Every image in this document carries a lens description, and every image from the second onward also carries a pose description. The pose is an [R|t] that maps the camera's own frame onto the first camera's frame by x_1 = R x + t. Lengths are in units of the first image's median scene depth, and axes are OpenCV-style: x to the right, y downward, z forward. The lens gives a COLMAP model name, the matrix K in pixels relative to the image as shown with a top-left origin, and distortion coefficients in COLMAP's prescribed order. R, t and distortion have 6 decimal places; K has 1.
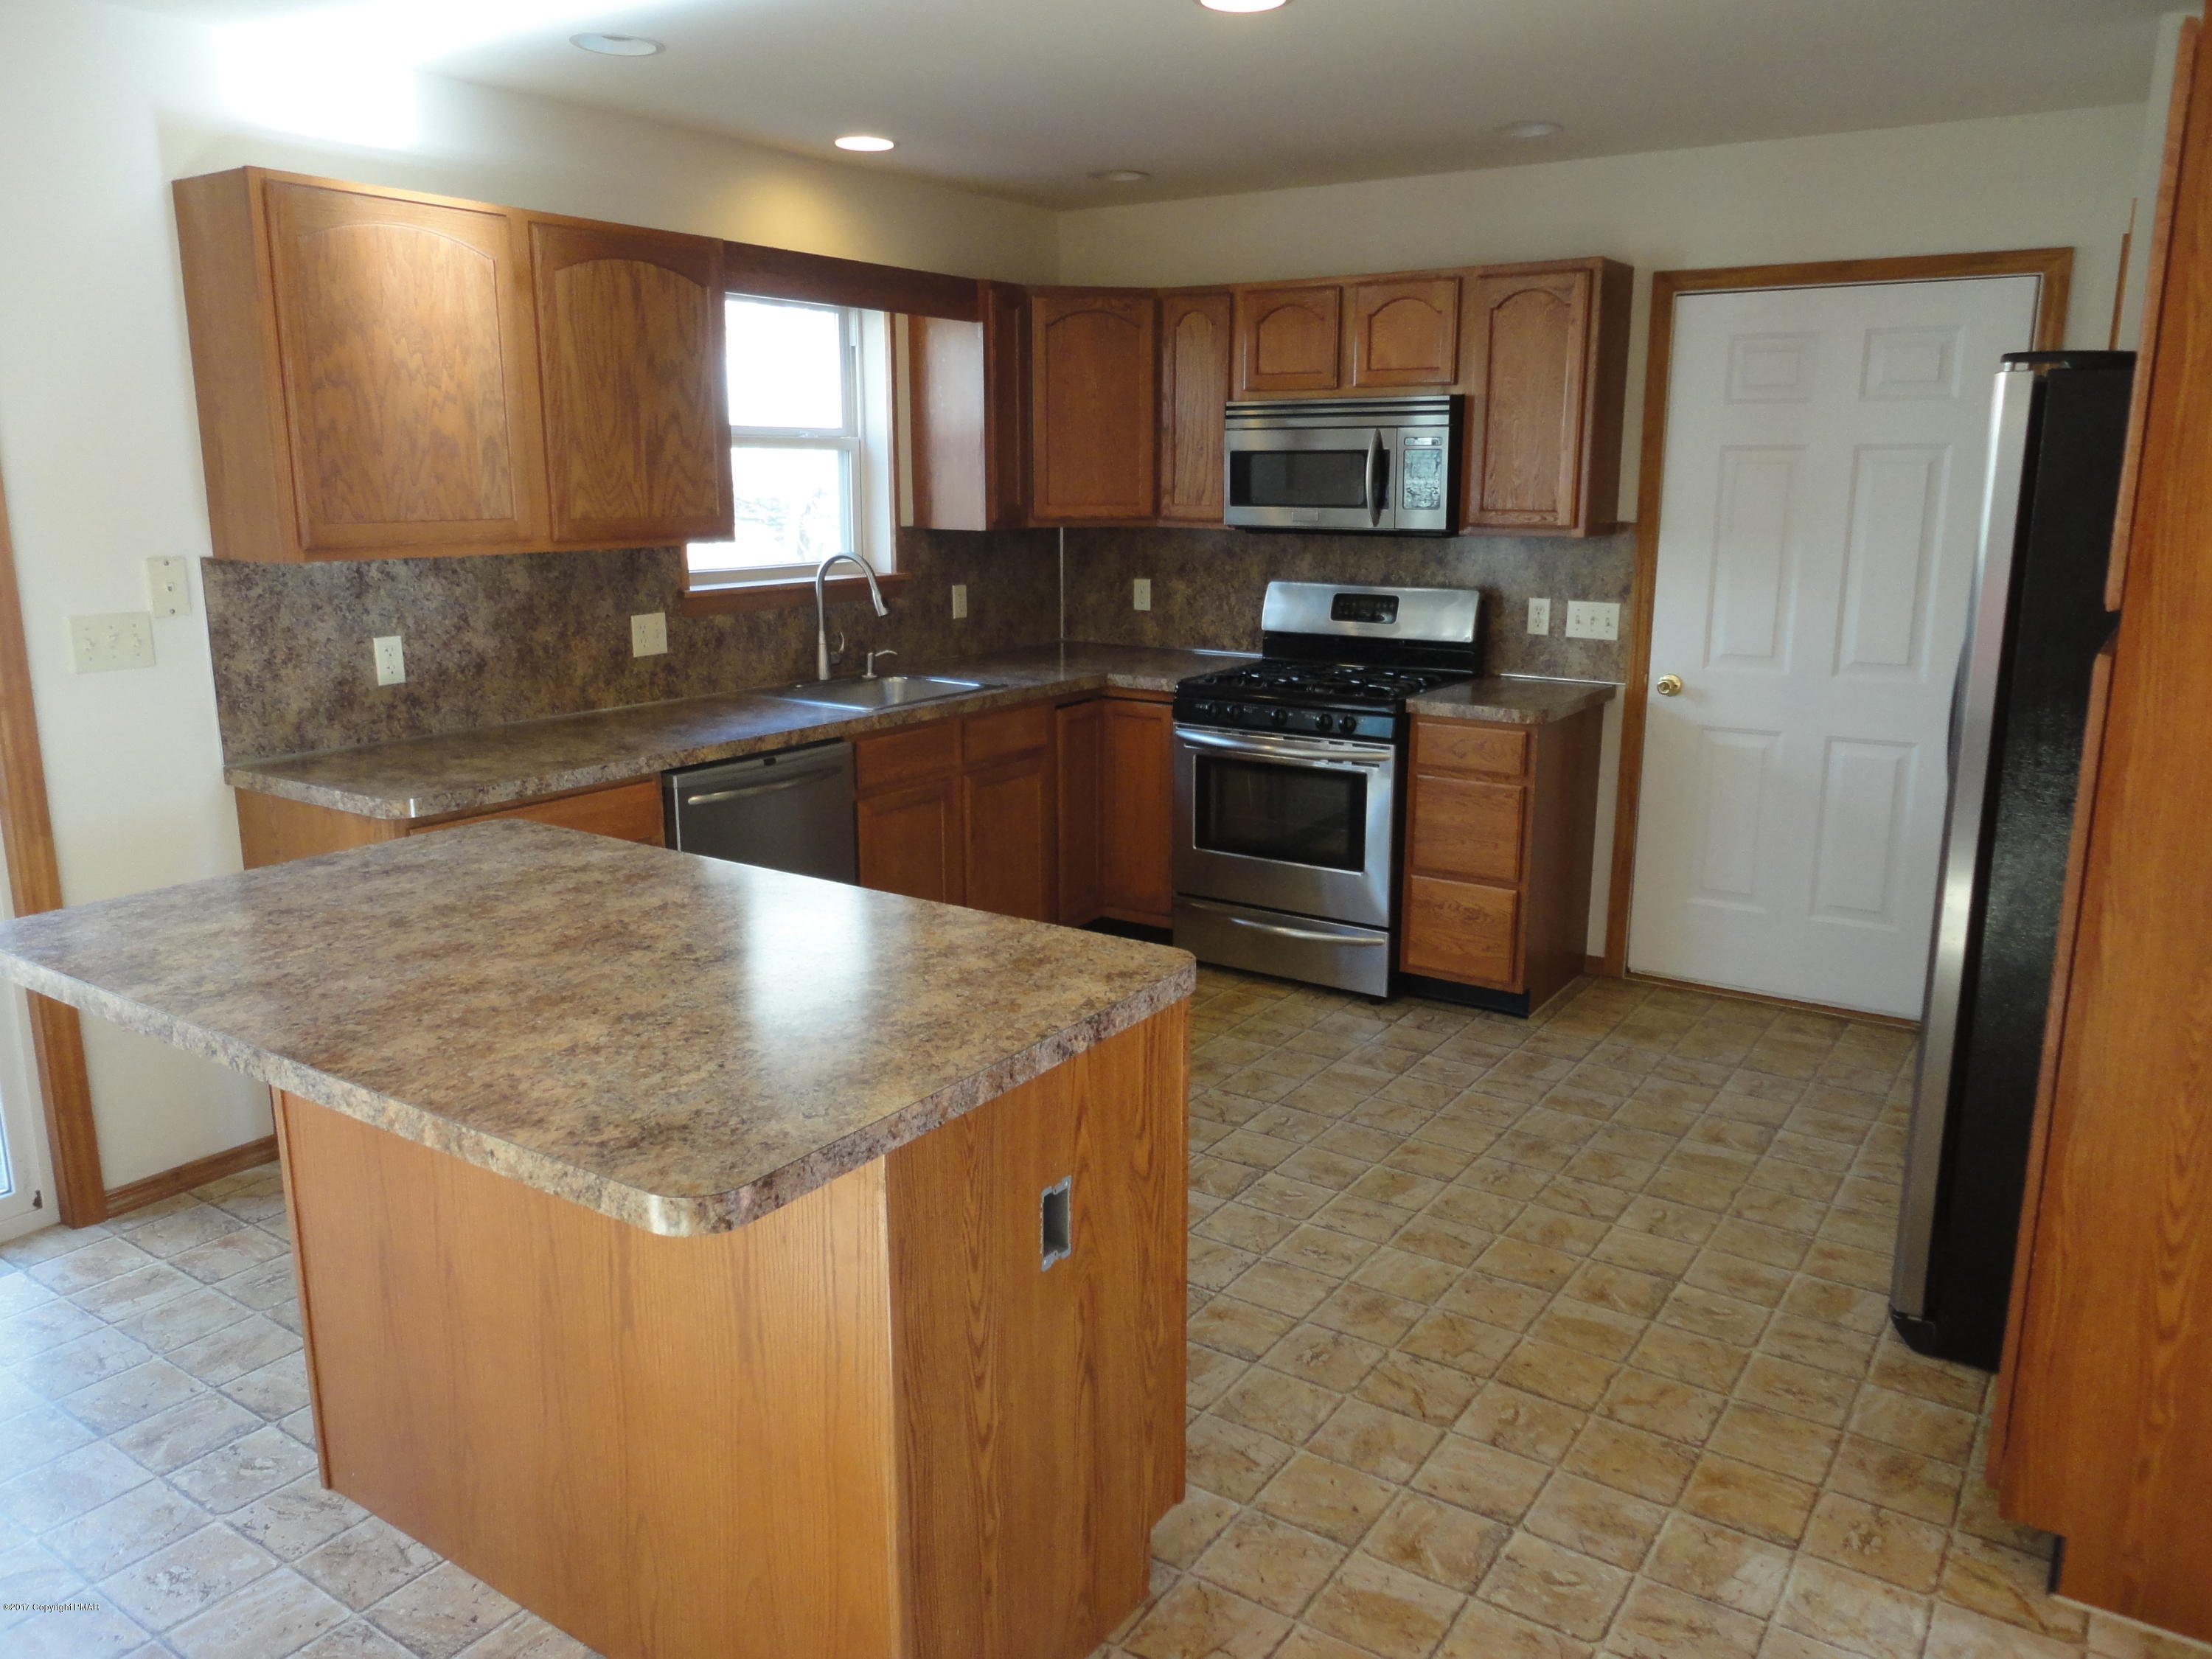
lens RADIAL K [[1609.1, 0, 1100.9], [0, 1609.1, 830.5], [0, 0, 1]] dist [-0.008610, -0.005182]
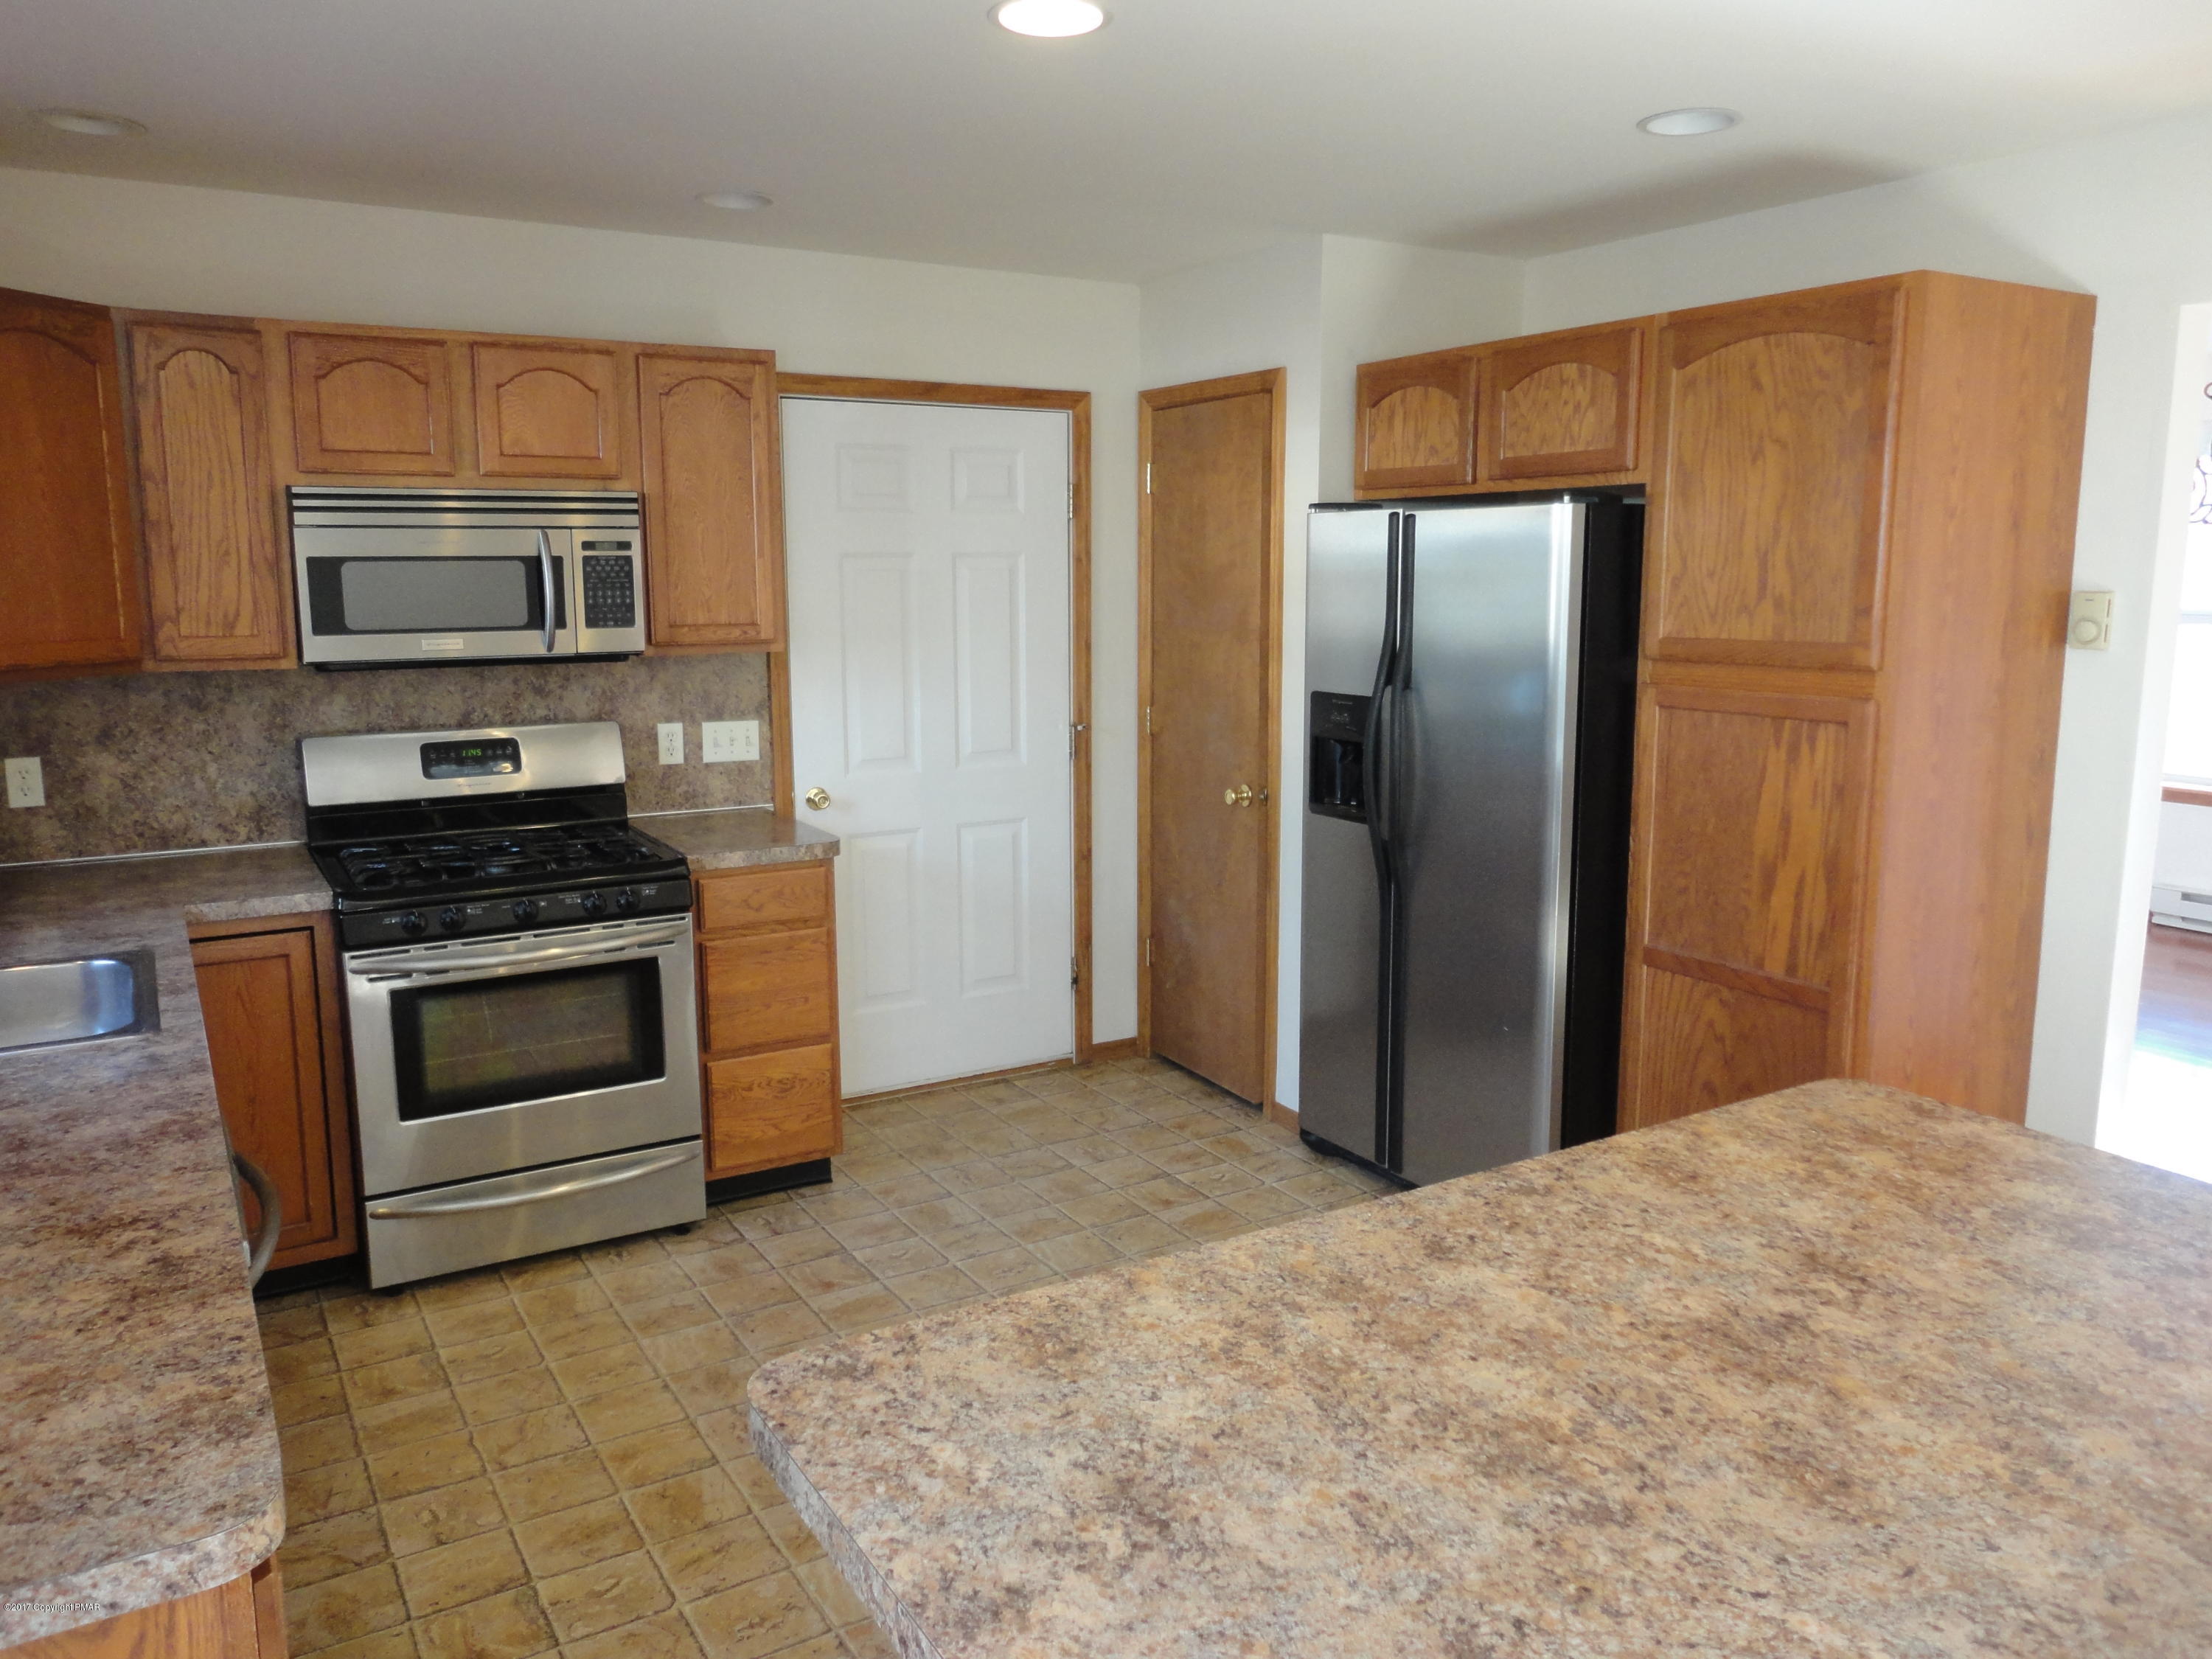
lens RADIAL K [[1609.1, 0, 1100.9], [0, 1609.1, 830.5], [0, 0, 1]] dist [-0.008610, -0.005182]
pose [[0.417896, -0.148926, 0.896205, -0.458806], [0.204882, 0.976509, 0.066735, -0.105883], [-0.885091, 0.155727, 0.438592, 0.449833]]
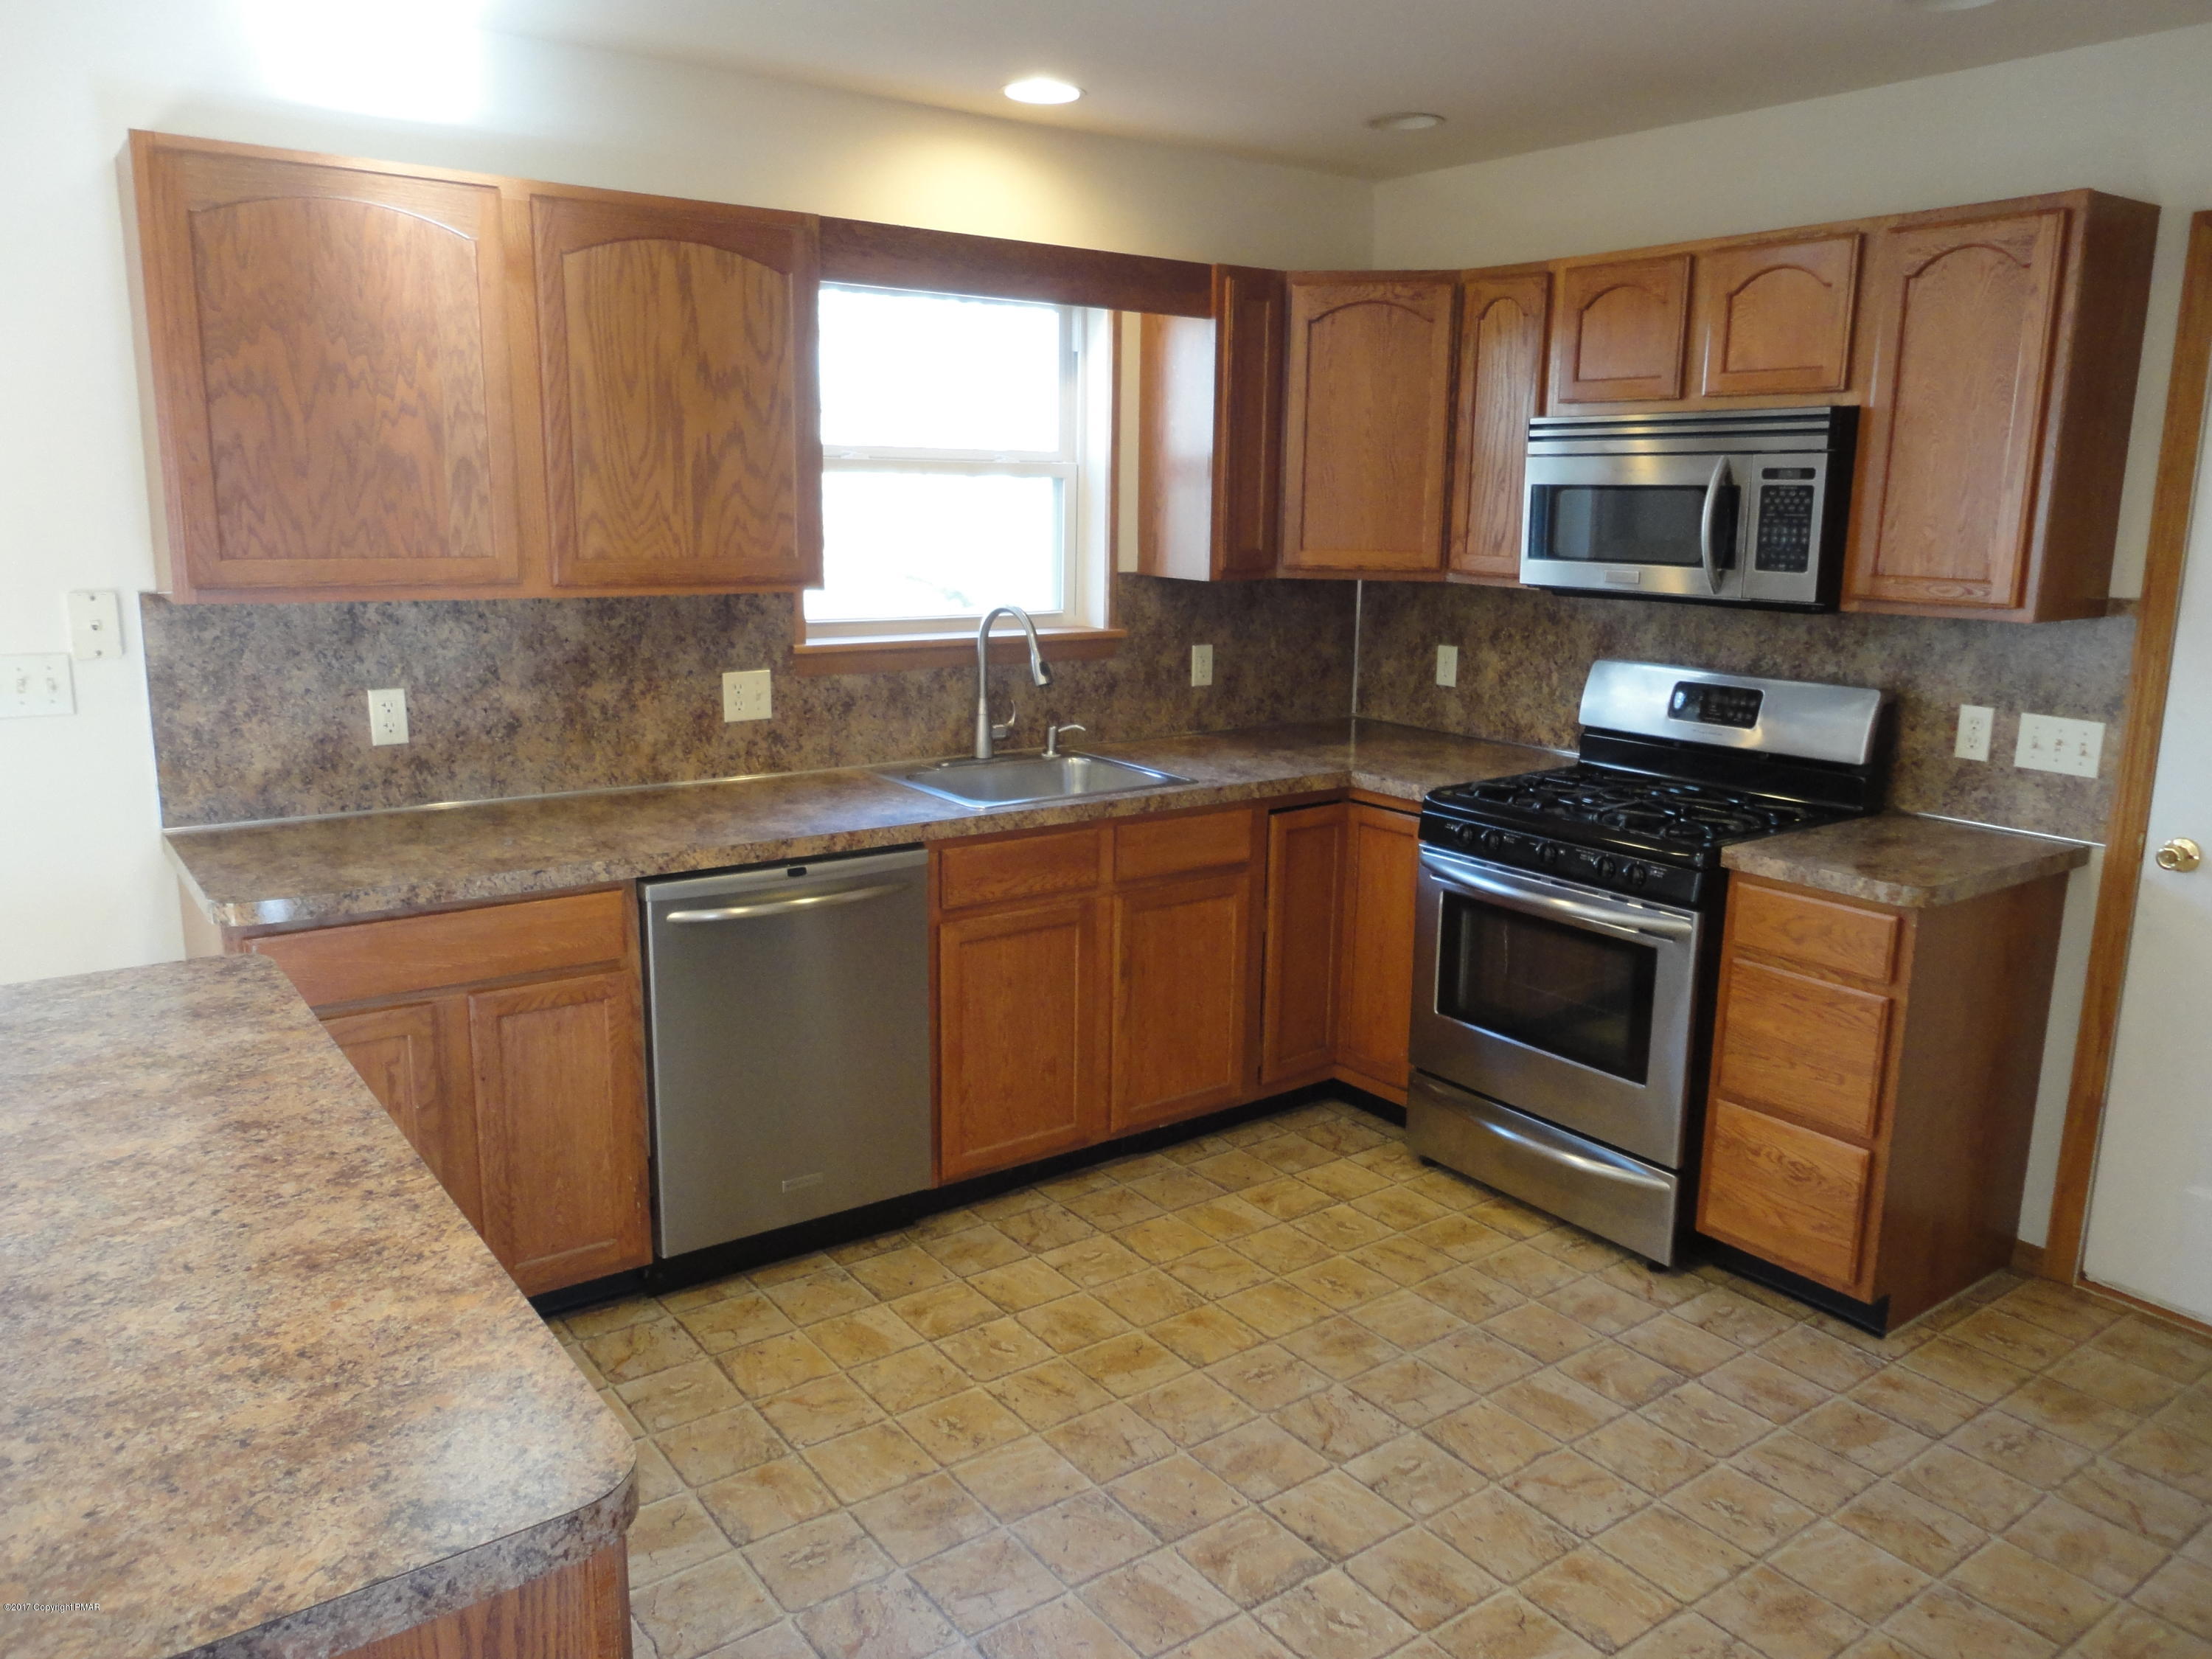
lens RADIAL K [[1598.0, 0, 1102.7], [0, 1598.0, 826.2], [0, 0, 1]] dist [0.002886, -0.007588]
pose [[0.940777, 0.081826, -0.329002, 0.164840], [-0.087779, 0.996135, -0.003255, -0.065067], [0.327464, 0.031941, 0.944323, 0.267344]]
